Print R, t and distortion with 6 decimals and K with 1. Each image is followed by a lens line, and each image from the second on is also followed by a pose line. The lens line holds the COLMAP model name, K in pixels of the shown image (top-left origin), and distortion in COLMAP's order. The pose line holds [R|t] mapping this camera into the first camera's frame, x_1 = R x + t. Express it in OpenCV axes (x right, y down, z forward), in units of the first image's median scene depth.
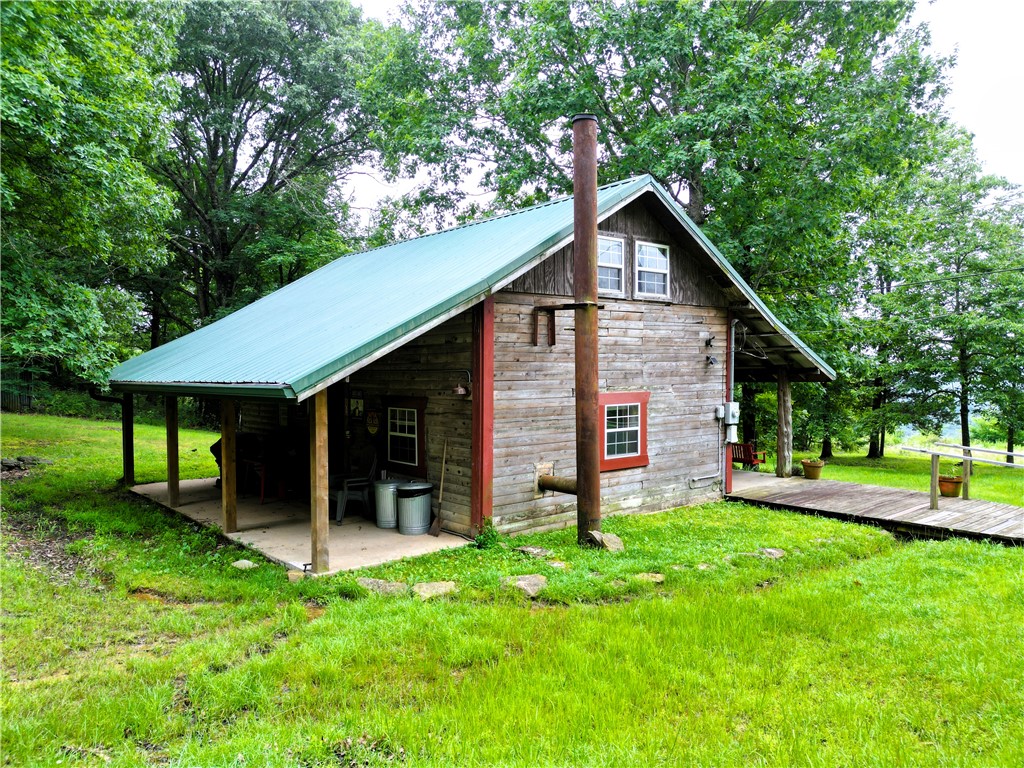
lens RADIAL K [[716.2, 0, 515.9], [0, 716.2, 375.7], [0, 0, 1]] dist [0.075533, -0.070267]
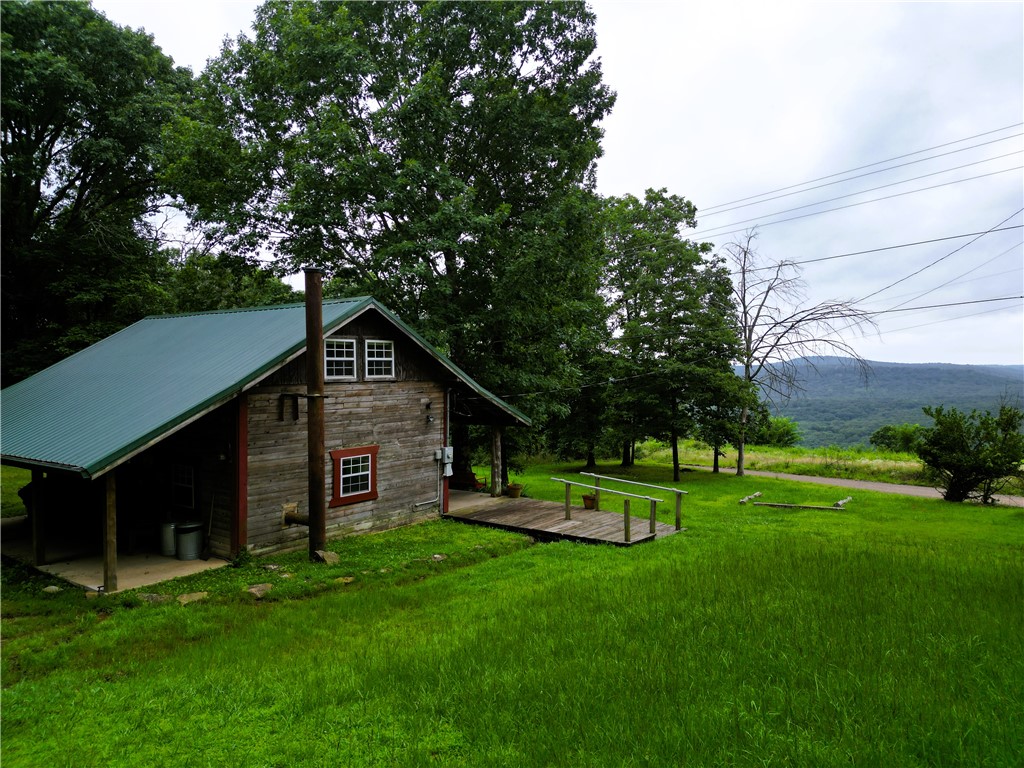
lens RADIAL K [[716.2, 0, 513.5], [0, 716.2, 378.9], [0, 0, 1]] dist [0.075533, -0.070267]
pose [[0.978204, -0.002401, 0.207631, 0.175713], [0.001504, 0.999989, 0.004477, -0.129516], [-0.207639, -0.004068, 0.978197, -0.483680]]
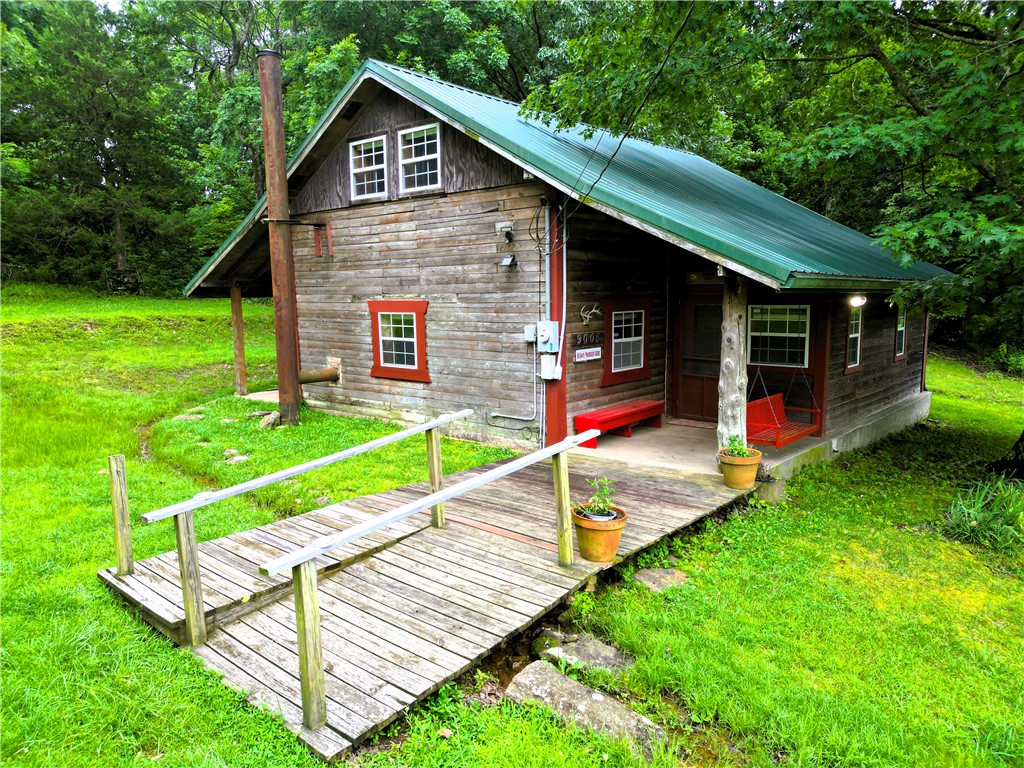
lens RADIAL K [[716.2, 0, 512.8], [0, 716.2, 382.1], [0, 0, 1]] dist [0.075533, -0.070267]
pose [[0.166108, 0.133186, -0.977072, 1.245488], [0.004344, 0.990729, 0.135786, 0.002069], [0.986098, -0.026800, 0.163989, 1.097448]]
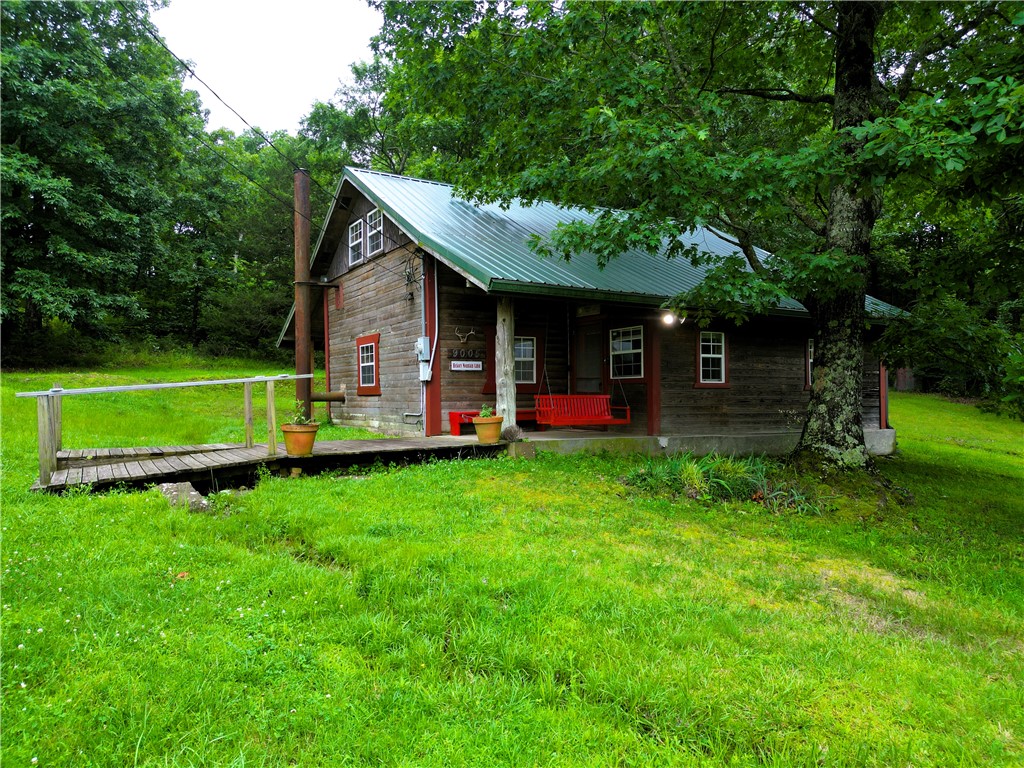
lens RADIAL K [[716.2, 0, 514.6], [0, 716.2, 381.8], [0, 0, 1]] dist [0.075533, -0.070267]
pose [[-0.162006, -0.007761, -0.986759, 1.520891], [0.004078, 0.999955, -0.008534, 0.130821], [0.986781, -0.005407, -0.161967, 1.623228]]
